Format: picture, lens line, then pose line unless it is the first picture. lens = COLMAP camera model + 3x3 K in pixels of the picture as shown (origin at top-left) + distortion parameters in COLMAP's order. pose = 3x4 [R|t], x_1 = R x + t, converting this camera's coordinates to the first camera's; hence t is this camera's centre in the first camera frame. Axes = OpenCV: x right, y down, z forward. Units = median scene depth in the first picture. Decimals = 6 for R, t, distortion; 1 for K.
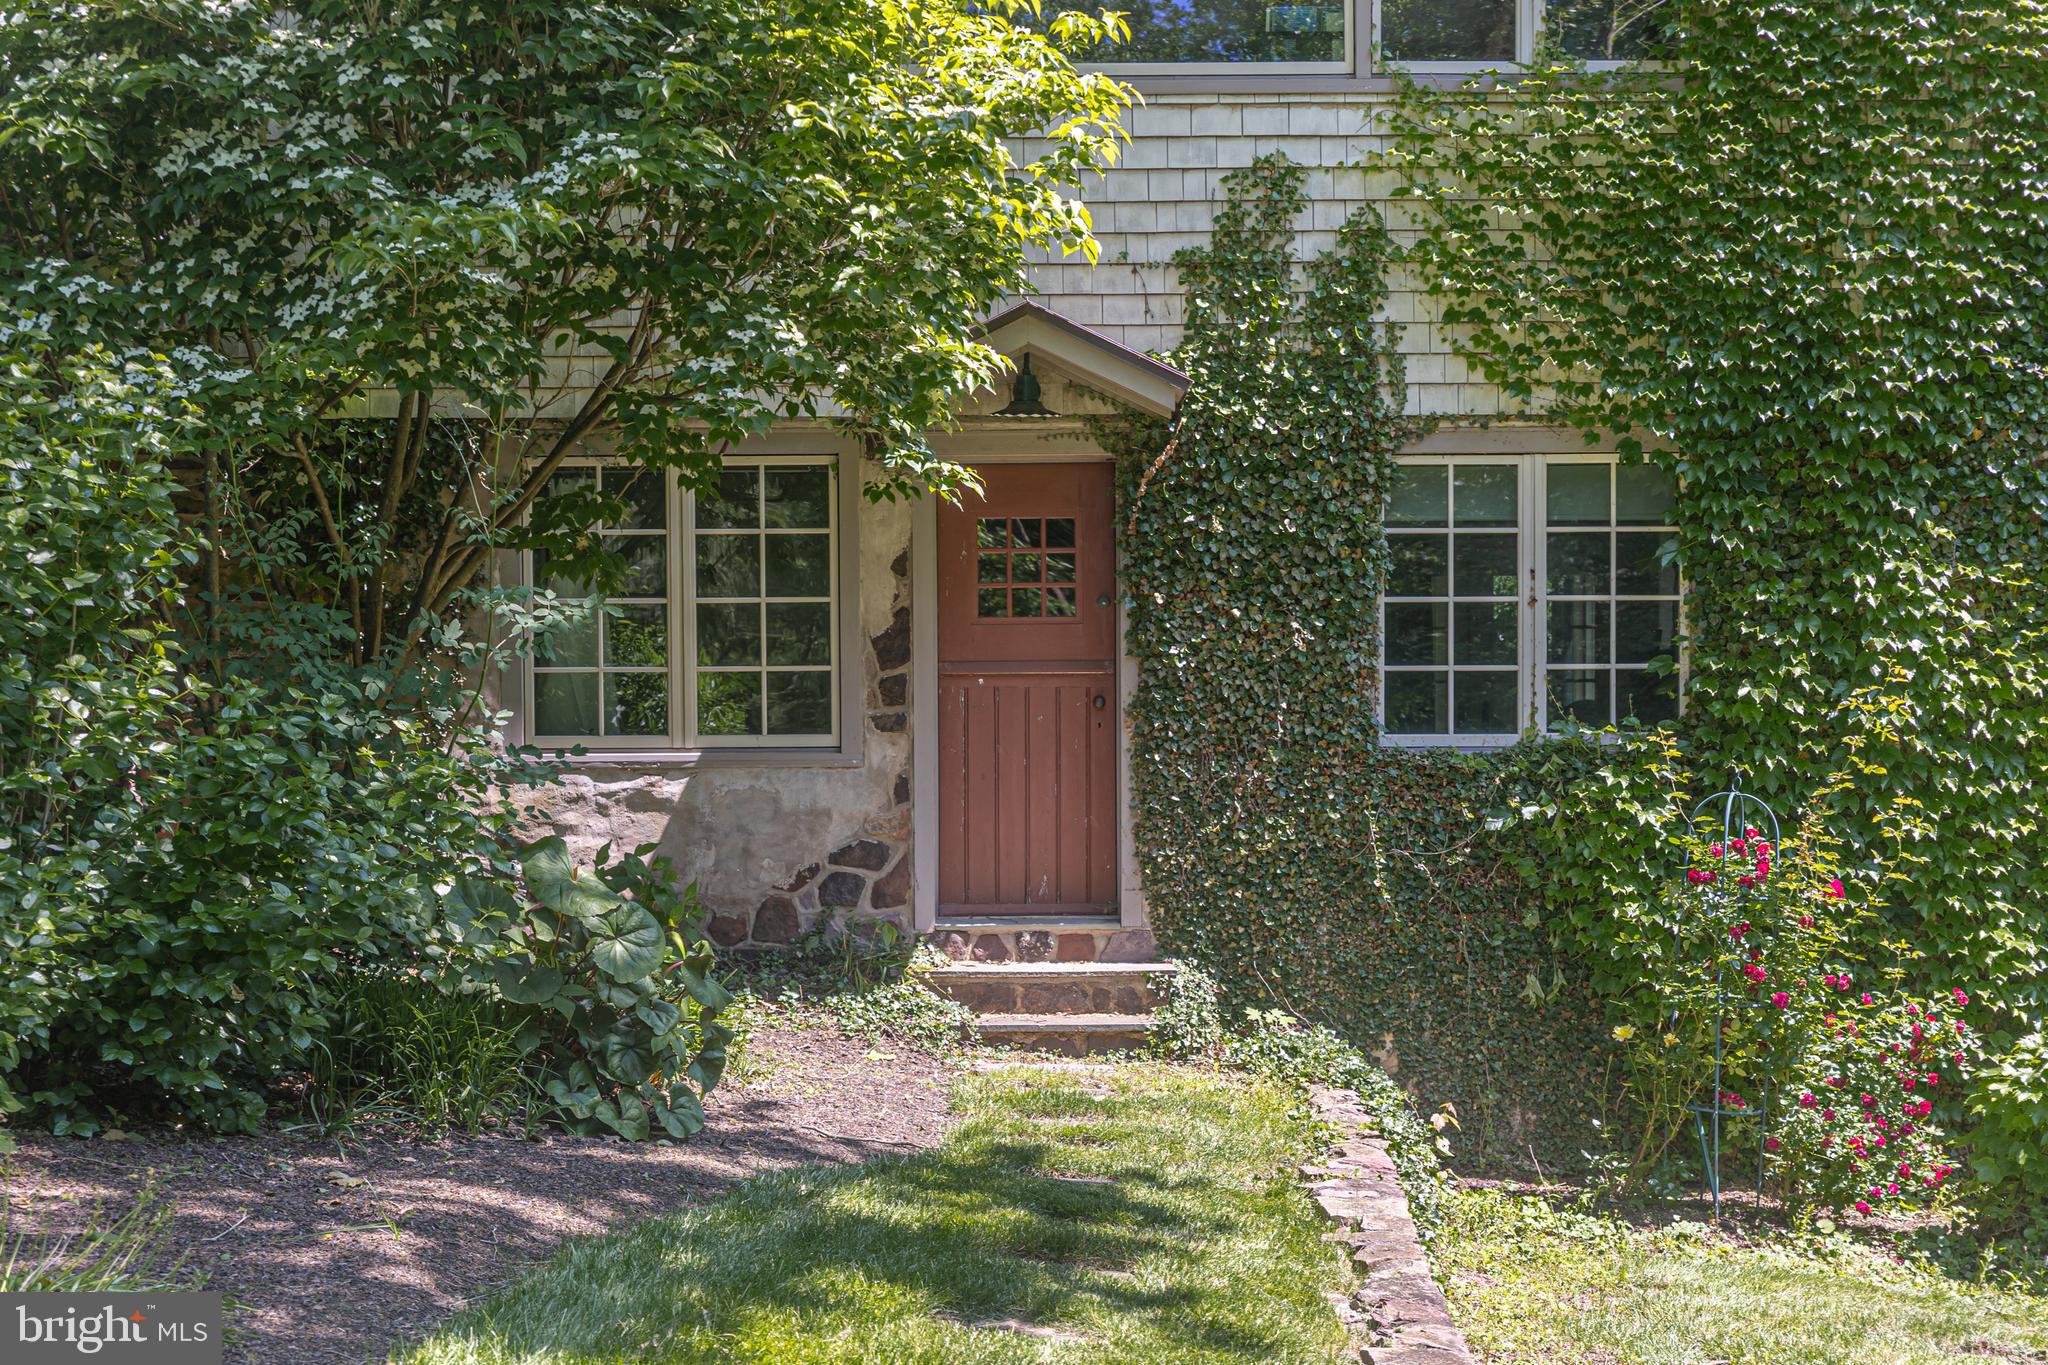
lens RADIAL K [[3180.0, 0, 1022.6], [0, 3180.0, 848.6], [0, 0, 1]] dist [0.015365, -0.000175]
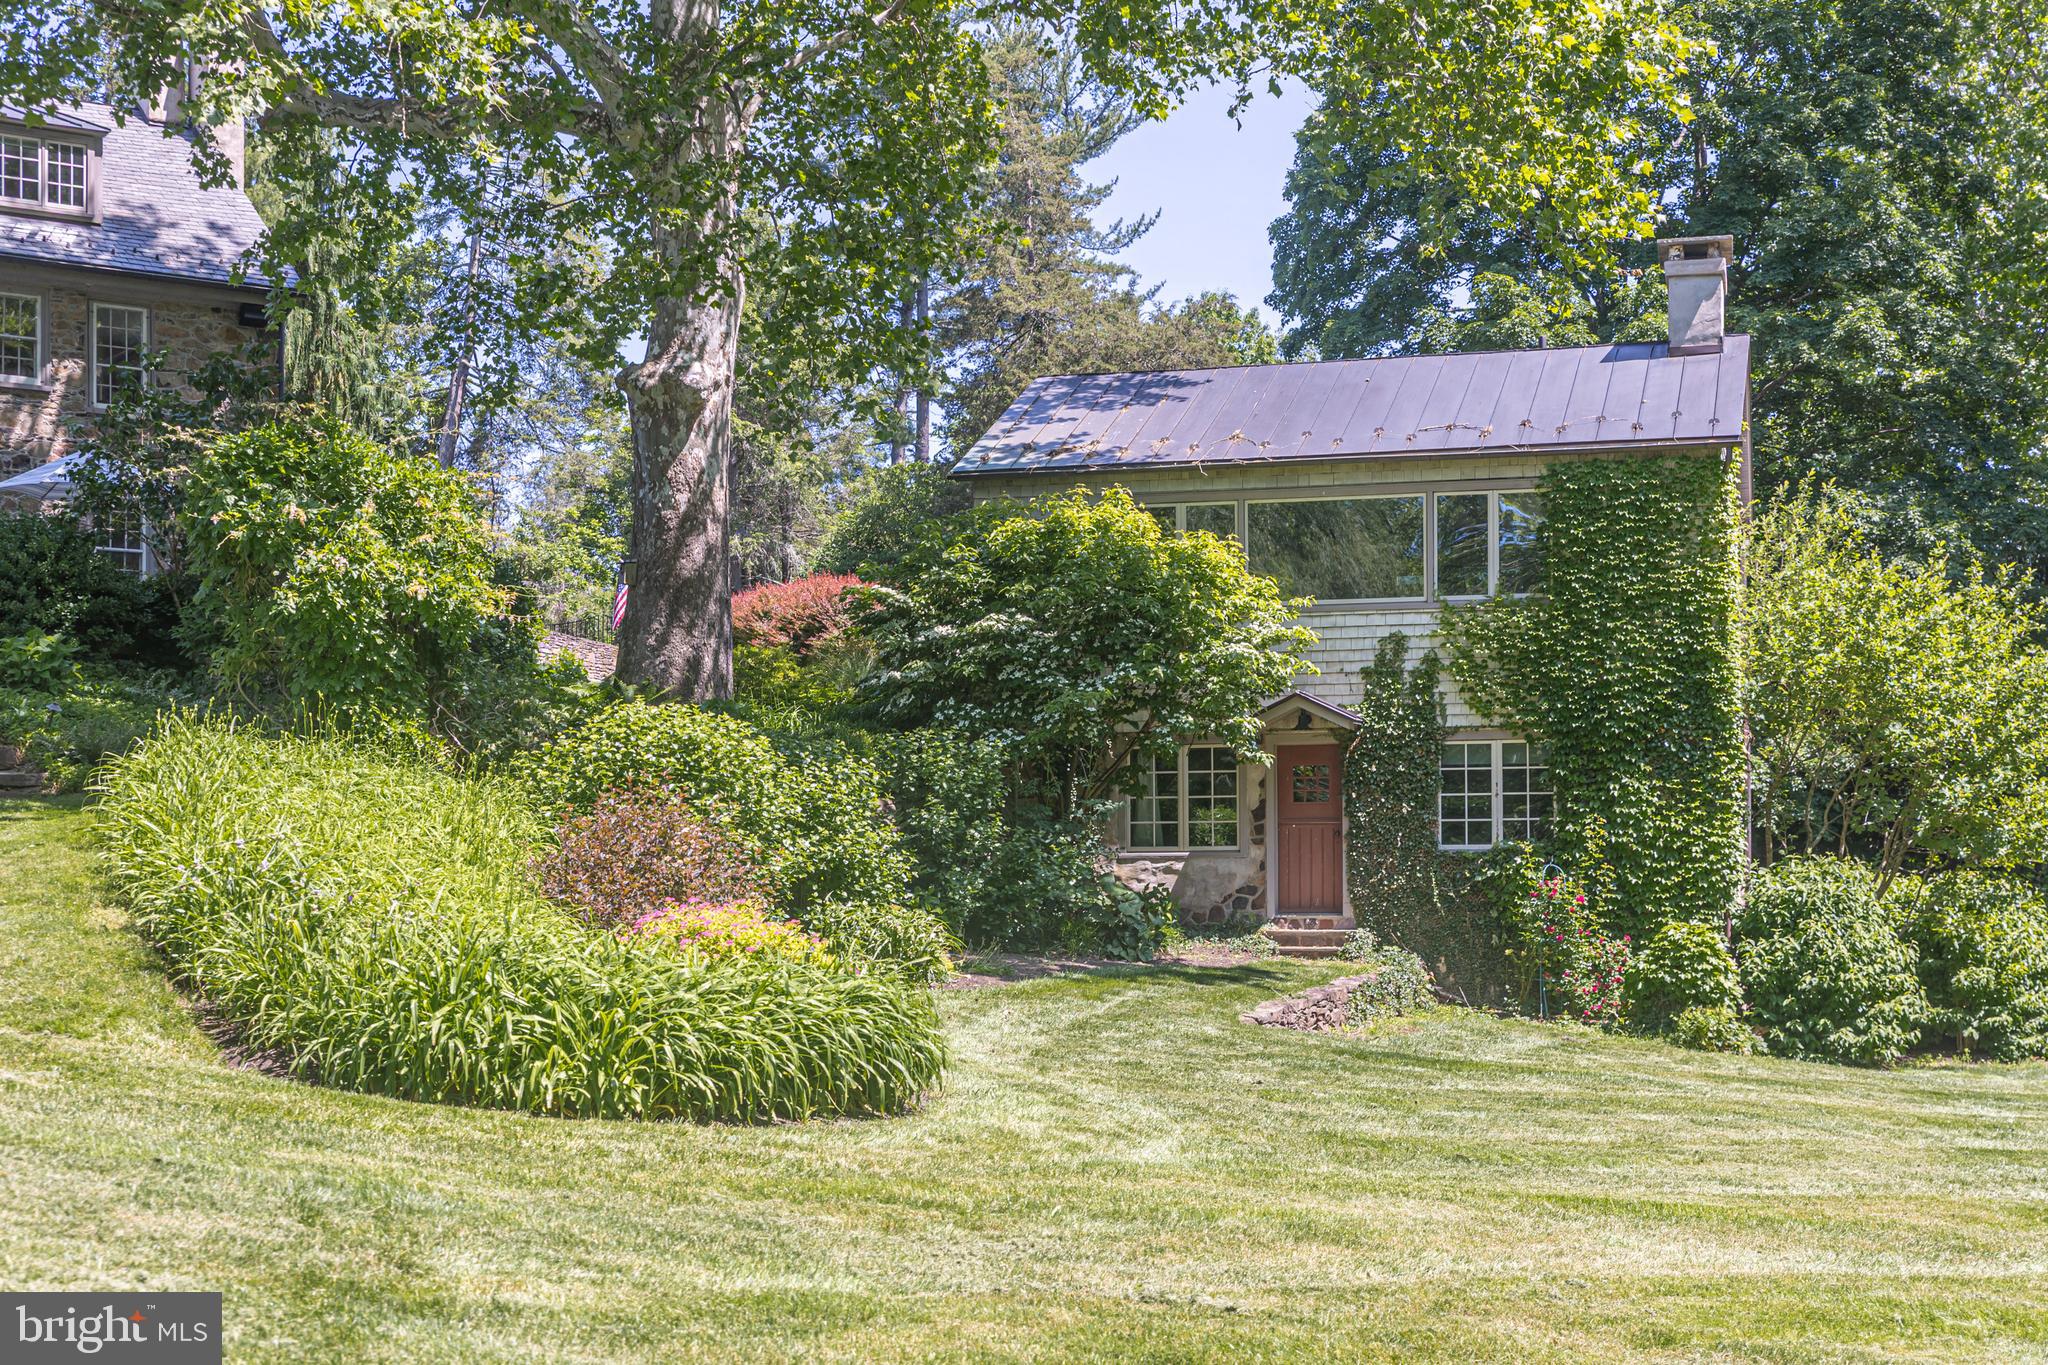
lens RADIAL K [[2953.3, 0, 1023.0], [0, 2953.3, 853.4], [0, 0, 1]] dist [0.020116, -0.038299]
pose [[0.965988, -0.003379, -0.258564, 0.423090], [-0.008125, 0.999024, -0.043410, 0.083078], [0.258459, 0.044035, 0.965018, -1.510646]]
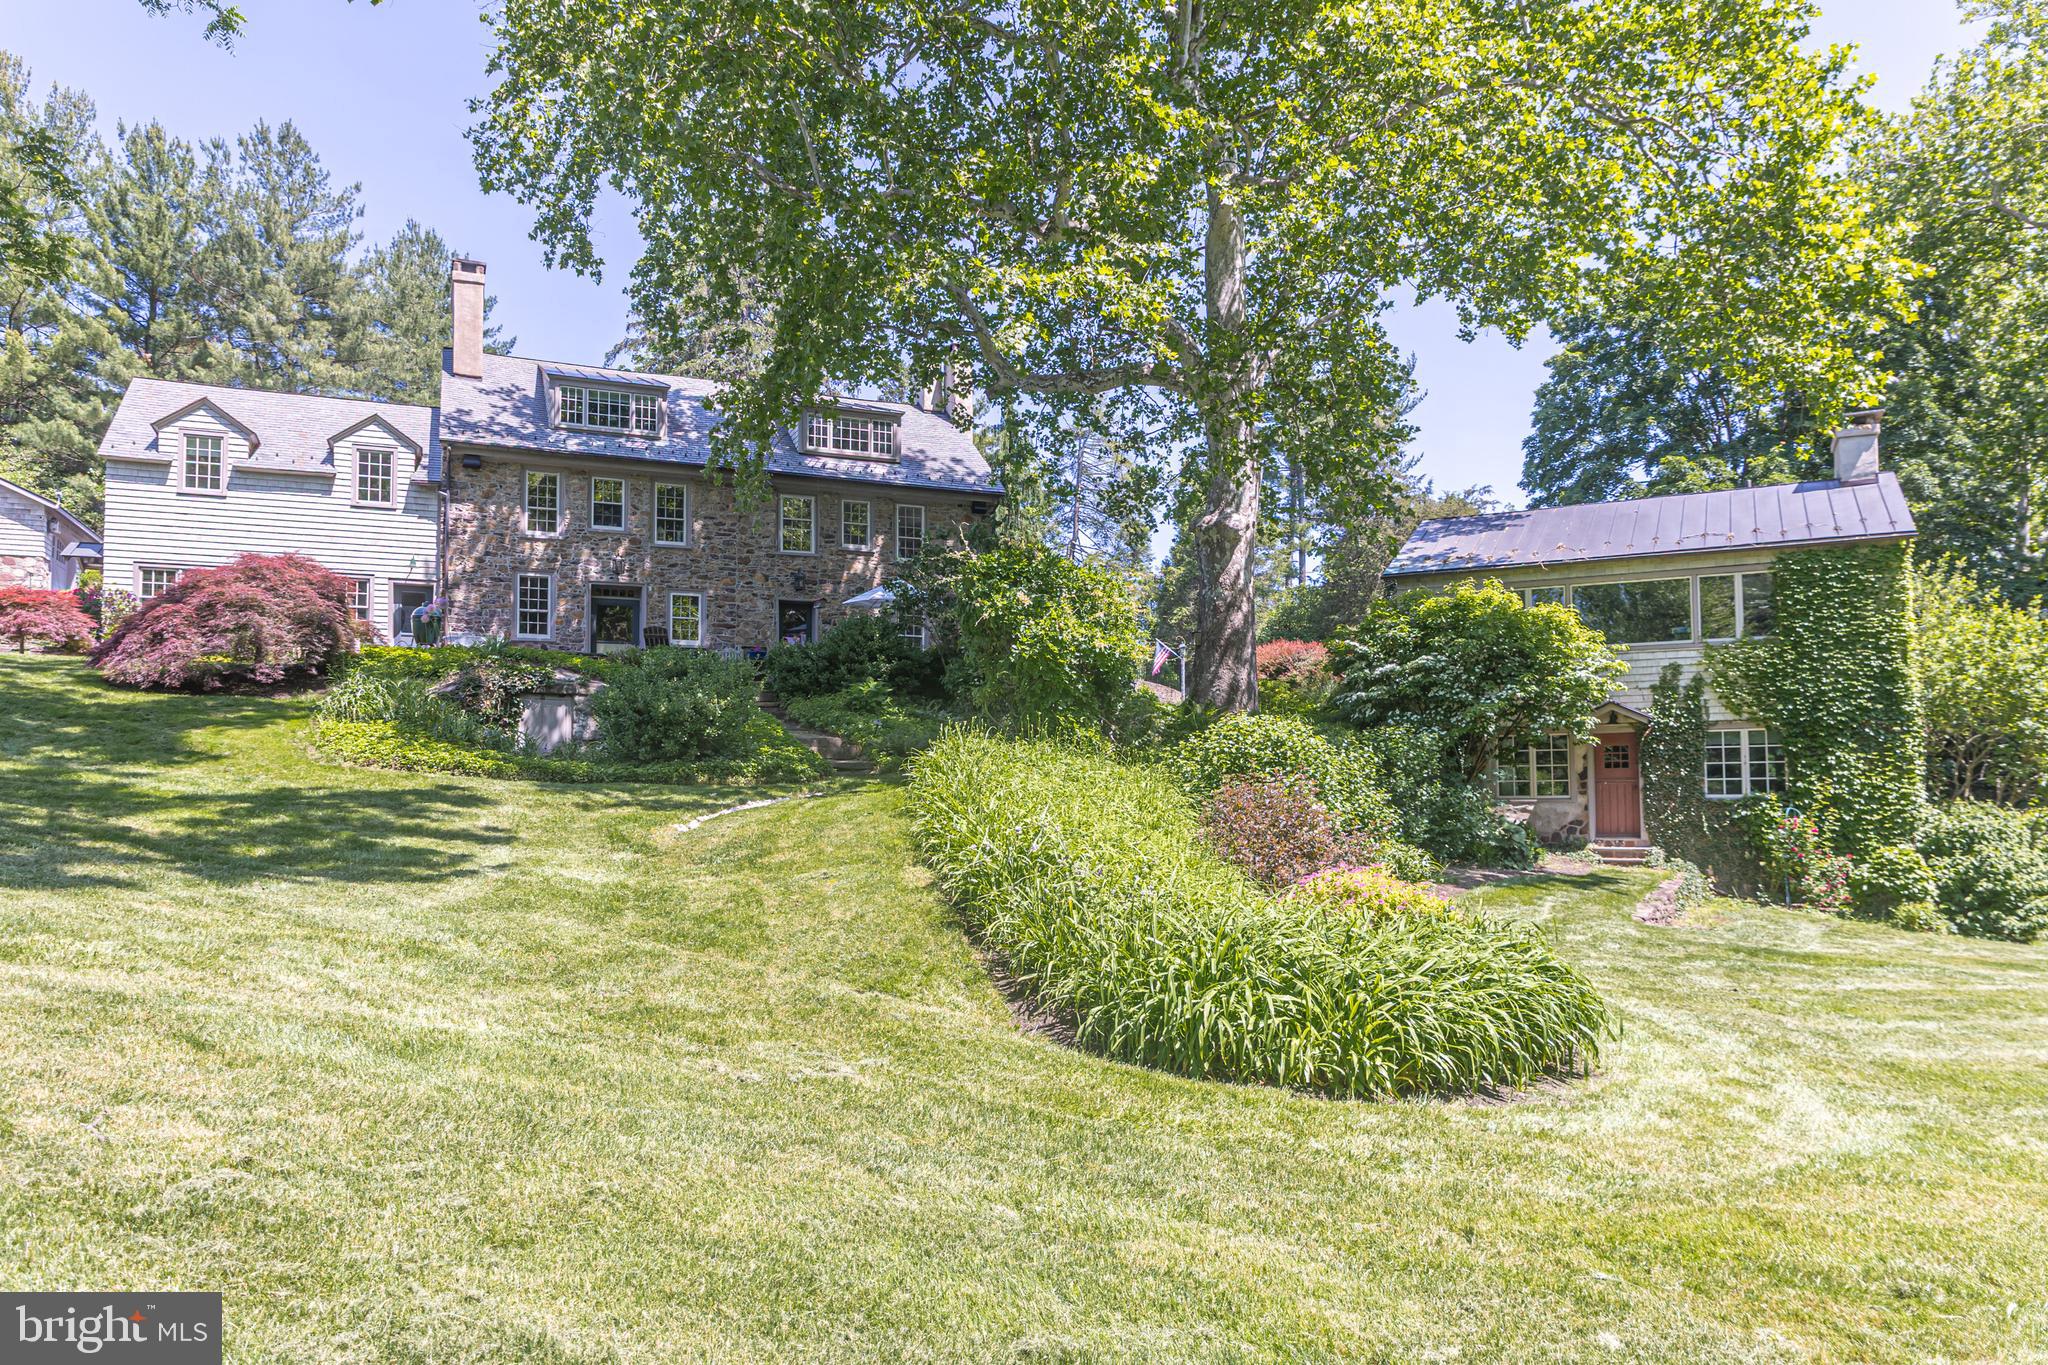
lens RADIAL K [[1406.4, 0, 1022.0], [0, 1406.4, 729.3], [0, 0, 1]] dist [0.000736, -0.001135]
pose [[0.889967, -0.025247, -0.455325, 0.159555], [-0.012114, 0.996805, -0.078949, 0.037041], [0.455863, 0.075778, 0.886818, -1.115800]]
